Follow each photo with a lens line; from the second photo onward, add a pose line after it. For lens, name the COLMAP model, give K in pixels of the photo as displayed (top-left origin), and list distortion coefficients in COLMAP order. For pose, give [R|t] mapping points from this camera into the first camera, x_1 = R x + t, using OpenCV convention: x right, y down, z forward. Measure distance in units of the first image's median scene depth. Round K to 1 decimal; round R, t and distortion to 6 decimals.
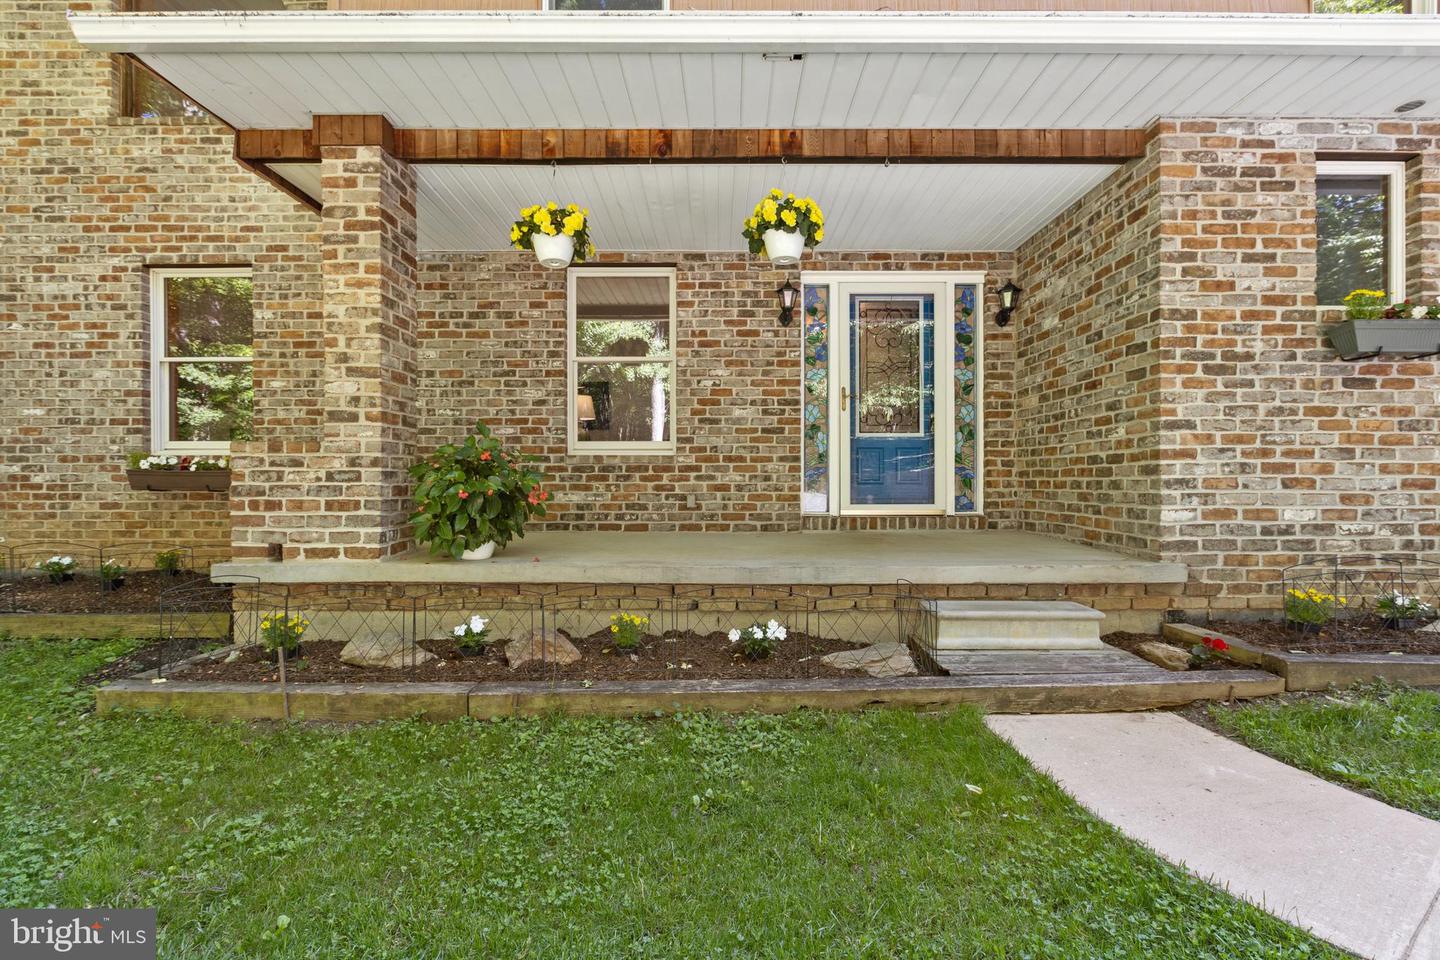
lens RADIAL K [[639.7, 0, 718.0], [0, 639.7, 483.3], [0, 0, 1]] dist [-0.007043, 0.000550]
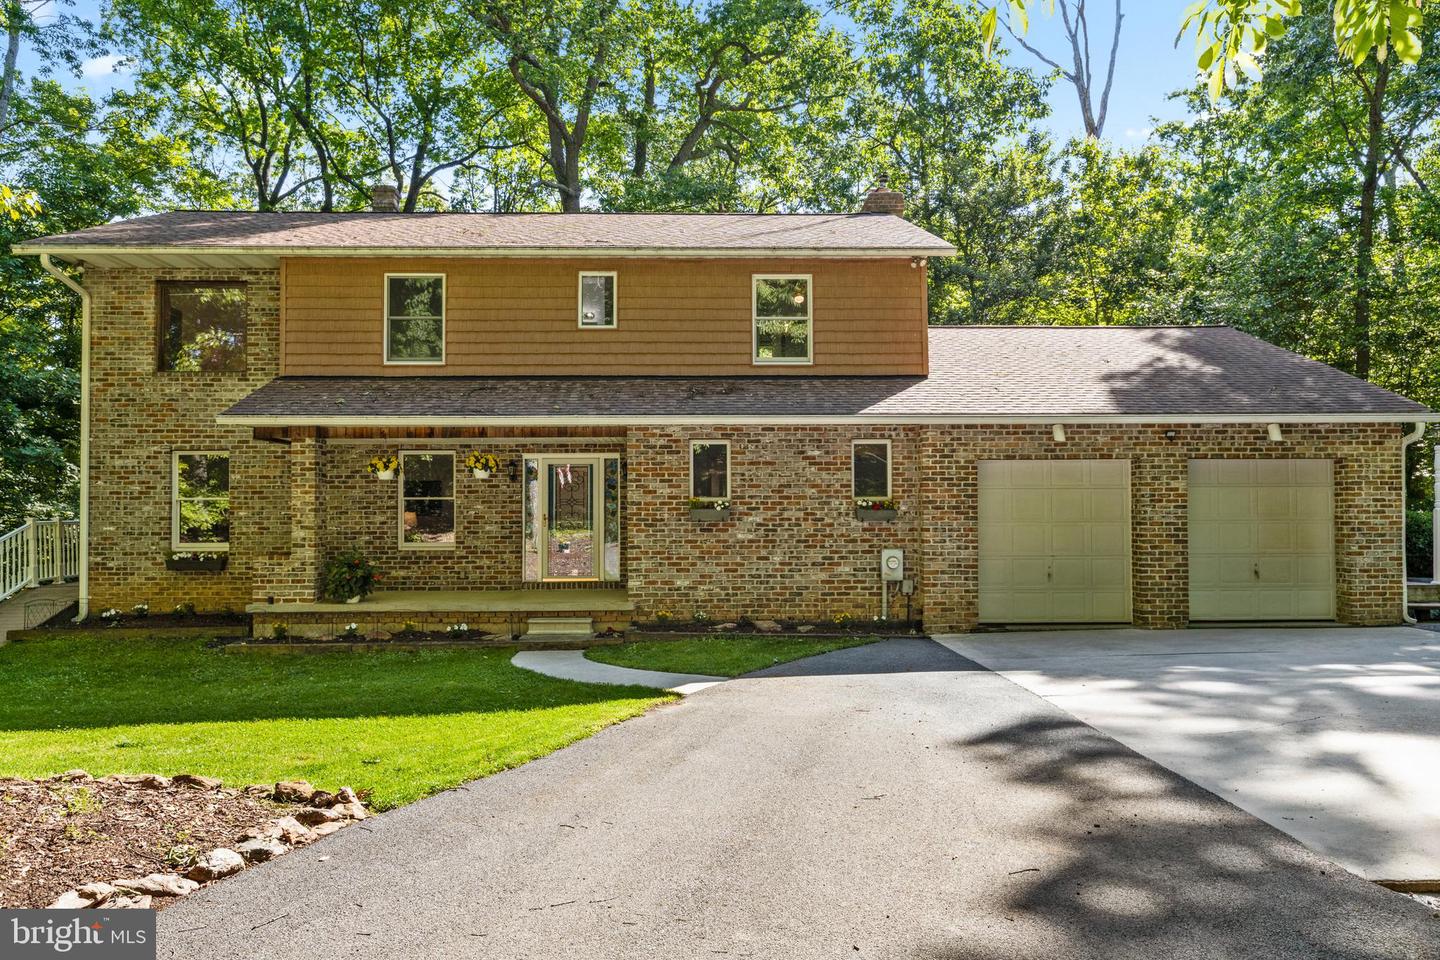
lens RADIAL K [[953.0, 0, 709.5], [0, 953.0, 488.5], [0, 0, 1]] dist [-0.007315, 0.006298]
pose [[0.999635, -0.003359, 0.026812, 0.615958], [0.004161, 0.999544, -0.029908, -0.140478], [-0.026699, 0.030008, 0.999193, -1.858611]]
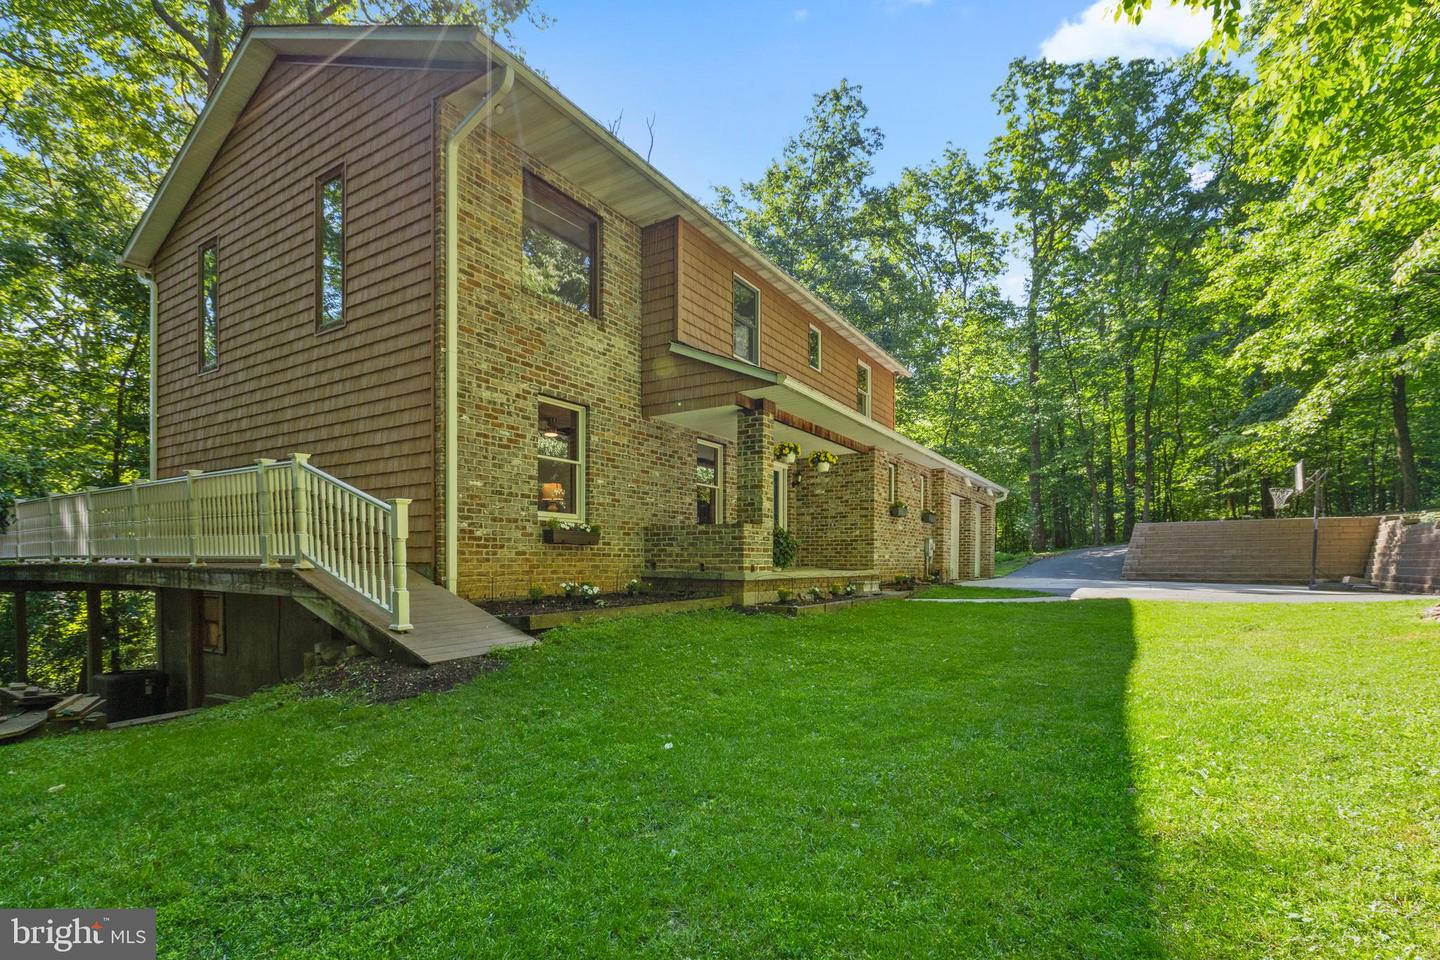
lens RADIAL K [[687.7, 0, 713.1], [0, 687.7, 567.1], [0, 0, 1]] dist [0.001250, 0.000061]
pose [[0.537770, -0.004254, 0.843081, -2.060270], [0.003128, 0.999990, 0.003050, 0.063860], [-0.843086, 0.000997, 0.537778, -0.216179]]
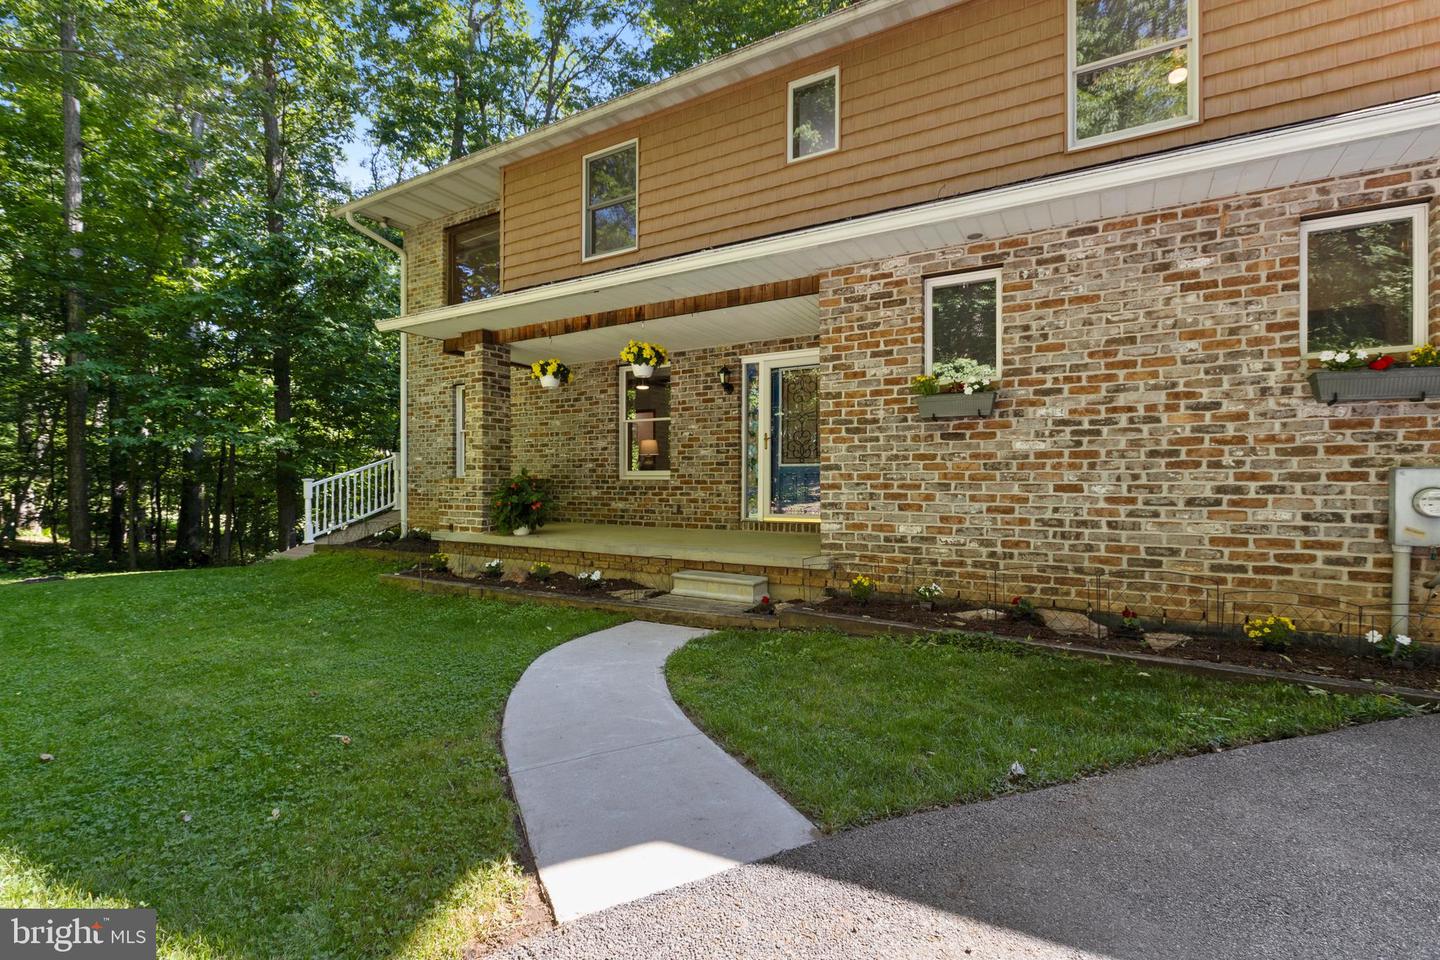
lens RADIAL K [[639.7, 0, 721.9], [0, 639.7, 483.2], [0, 0, 1]] dist [-0.007043, 0.000550]
pose [[0.861819, 0.003272, -0.507205, 0.858798], [-0.004335, 0.999990, -0.000916, -0.034363], [0.507197, 0.002989, 0.861825, -0.309933]]
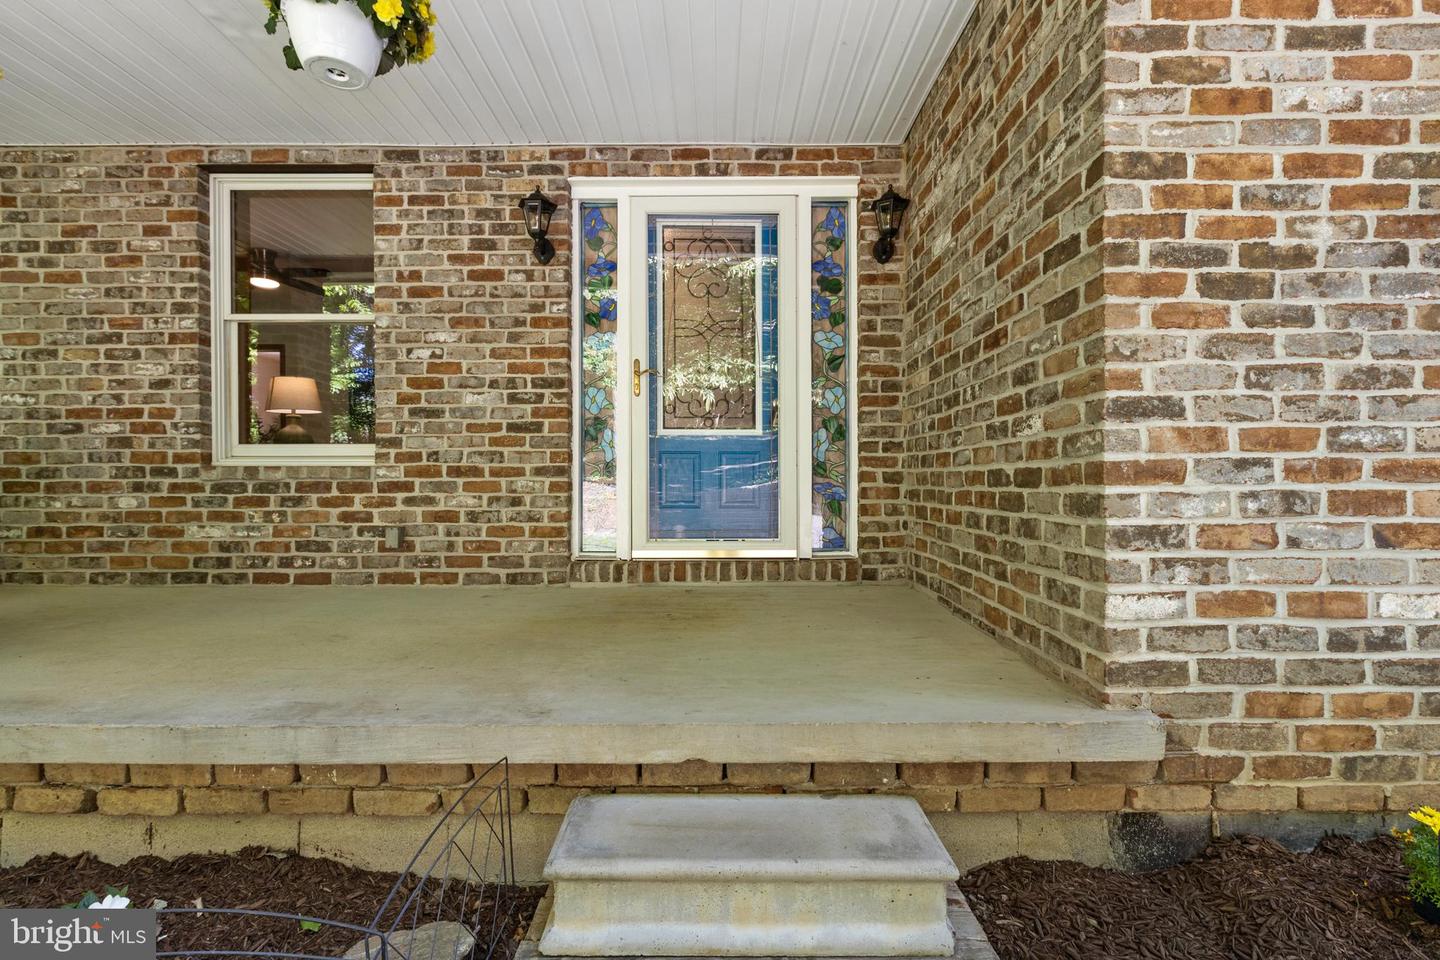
lens RADIAL K [[635.1, 0, 716.6], [0, 635.1, 483.6], [0, 0, 1]] dist [0.001523, 0.000027]
pose [[0.999997, -0.001743, -0.001940, 0.280076], [0.001744, 0.999998, 0.000667, -0.025908], [0.001939, -0.000670, 0.999998, 0.365939]]
